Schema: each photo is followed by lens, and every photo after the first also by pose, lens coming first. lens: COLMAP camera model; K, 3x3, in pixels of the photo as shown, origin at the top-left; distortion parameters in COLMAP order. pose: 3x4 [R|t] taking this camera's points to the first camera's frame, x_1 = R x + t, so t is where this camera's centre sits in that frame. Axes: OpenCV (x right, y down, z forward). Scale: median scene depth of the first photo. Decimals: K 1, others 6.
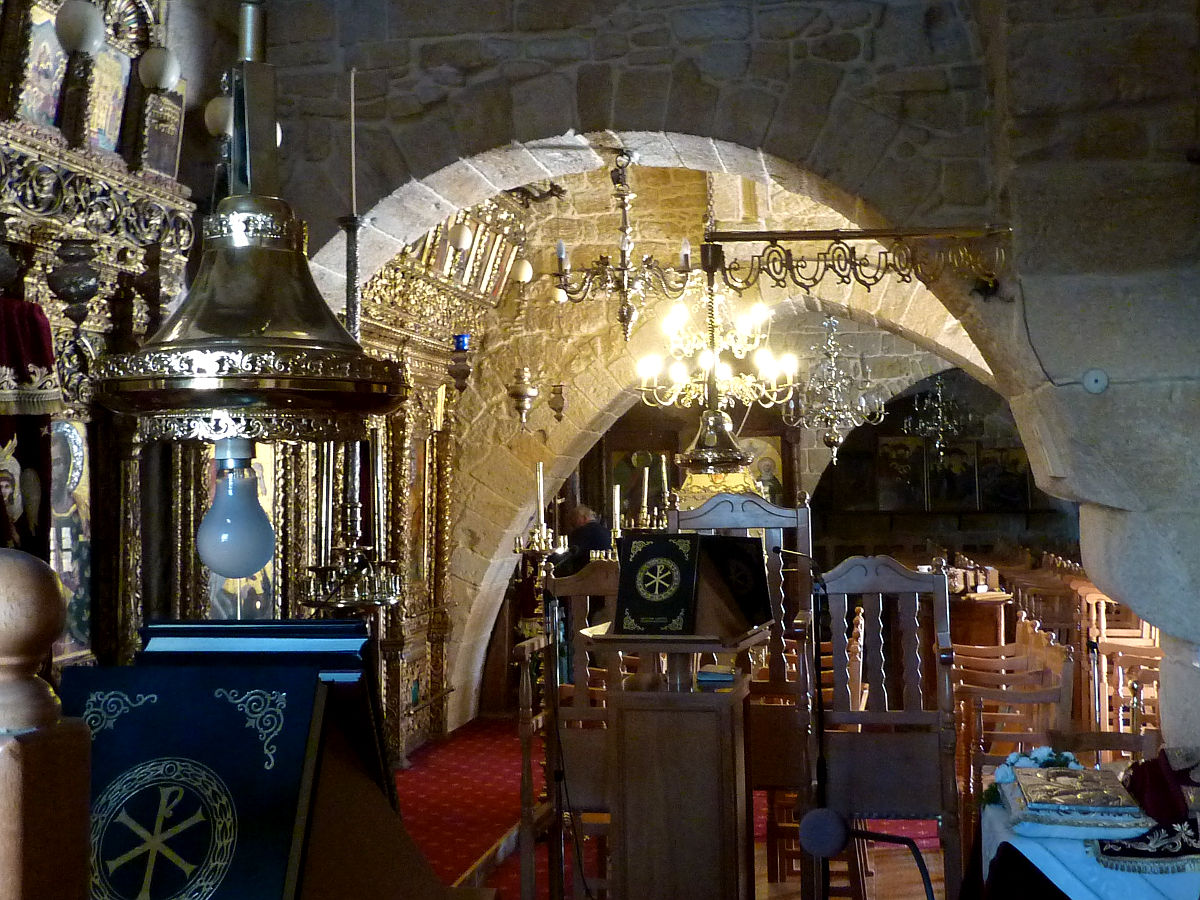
lens RADIAL K [[1369.0, 0, 606.6], [0, 1369.0, 445.5], [0, 0, 1]] dist [-0.025330, 0.000000]
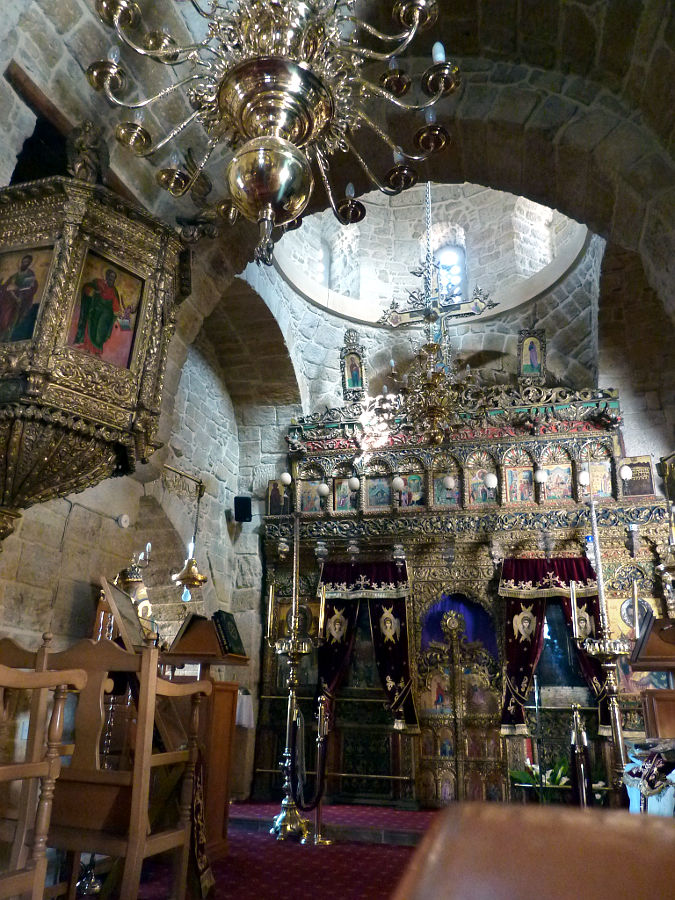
lens RADIAL K [[670.1, 0, 335.1], [0, 670.1, 450.4], [0, 0, 1]] dist [-0.017373, -0.013056]
pose [[-0.098573, -0.342254, -0.934422, 1.020107], [-0.001122, 0.939033, -0.343825, 0.168470], [0.995129, -0.032843, -0.092948, 0.596297]]
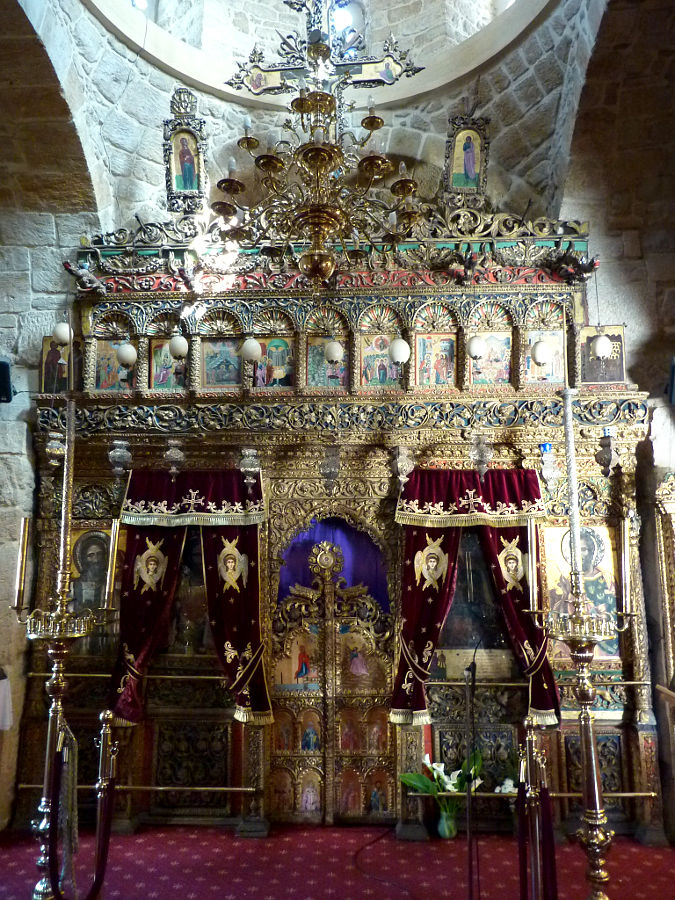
lens RADIAL K [[670.1, 0, 338.2], [0, 670.1, 449.9], [0, 0, 1]] dist [-0.017373, -0.013056]
pose [[0.120762, -0.171181, -0.977811, 0.504143], [0.021832, 0.985239, -0.169785, 0.027589], [0.992441, -0.000844, 0.122717, 0.599543]]
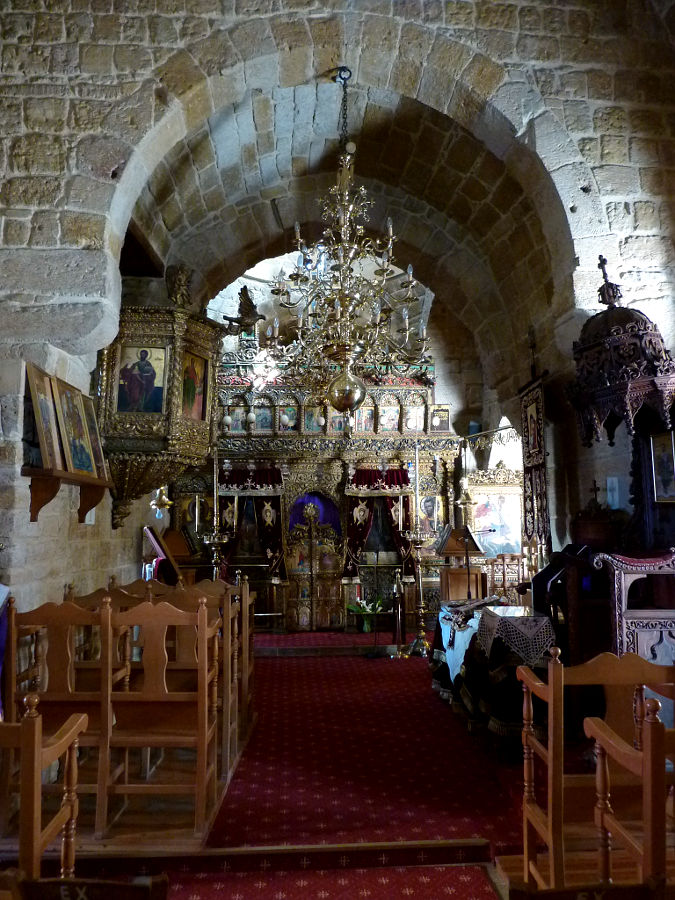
lens RADIAL K [[670.1, 0, 339.3], [0, 670.1, 451.1], [0, 0, 1]] dist [-0.017373, -0.013056]
pose [[0.238051, -0.093662, -0.966726, 1.578937], [0.028339, 0.995585, -0.089479, 0.021333], [0.970839, -0.006095, 0.239654, 0.283057]]
